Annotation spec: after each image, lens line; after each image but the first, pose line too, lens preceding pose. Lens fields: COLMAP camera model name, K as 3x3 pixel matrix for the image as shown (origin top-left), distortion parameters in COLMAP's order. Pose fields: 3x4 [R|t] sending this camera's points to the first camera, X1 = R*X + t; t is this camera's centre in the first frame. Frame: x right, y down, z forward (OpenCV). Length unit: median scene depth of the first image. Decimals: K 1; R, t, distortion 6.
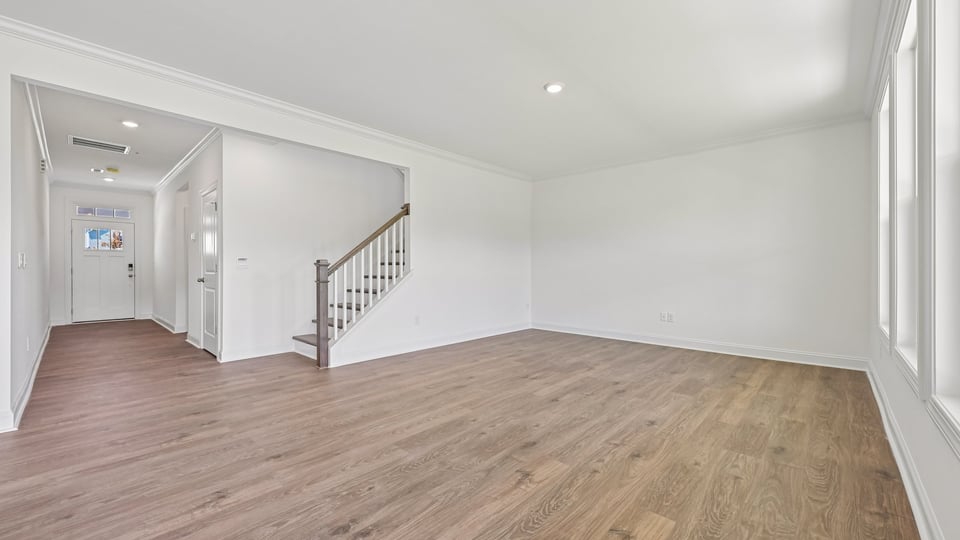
lens RADIAL K [[375.6, 0, 472.9], [0, 375.6, 270.6], [0, 0, 1]] dist [-0.000067, 0.000056]
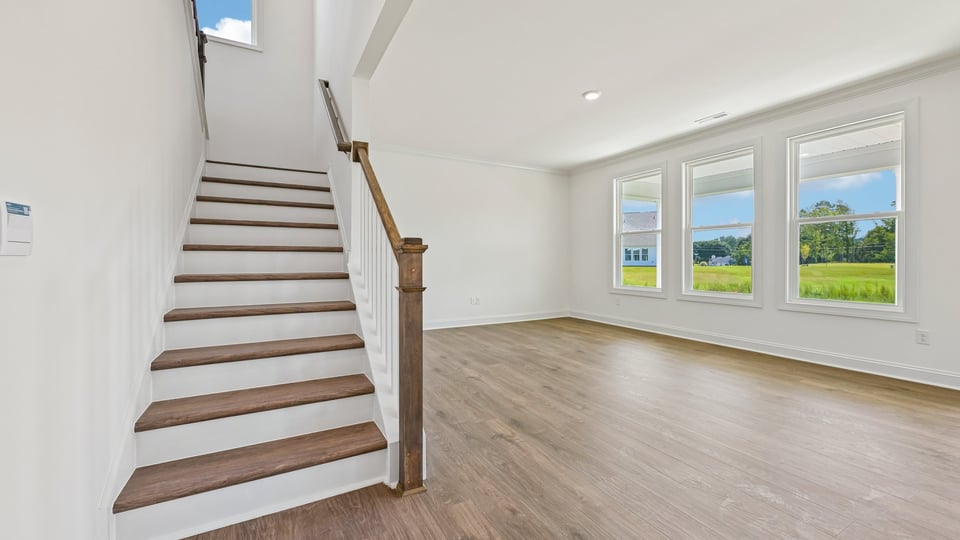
lens RADIAL K [[384.3, 0, 481.2], [0, 384.3, 270.3], [0, 0, 1]] dist [0.003487, 0.000457]
pose [[0.300503, -0.025651, 0.953436, -1.093868], [0.006903, 0.999671, 0.024719, -0.003142], [-0.953756, -0.000847, 0.300581, 1.097411]]
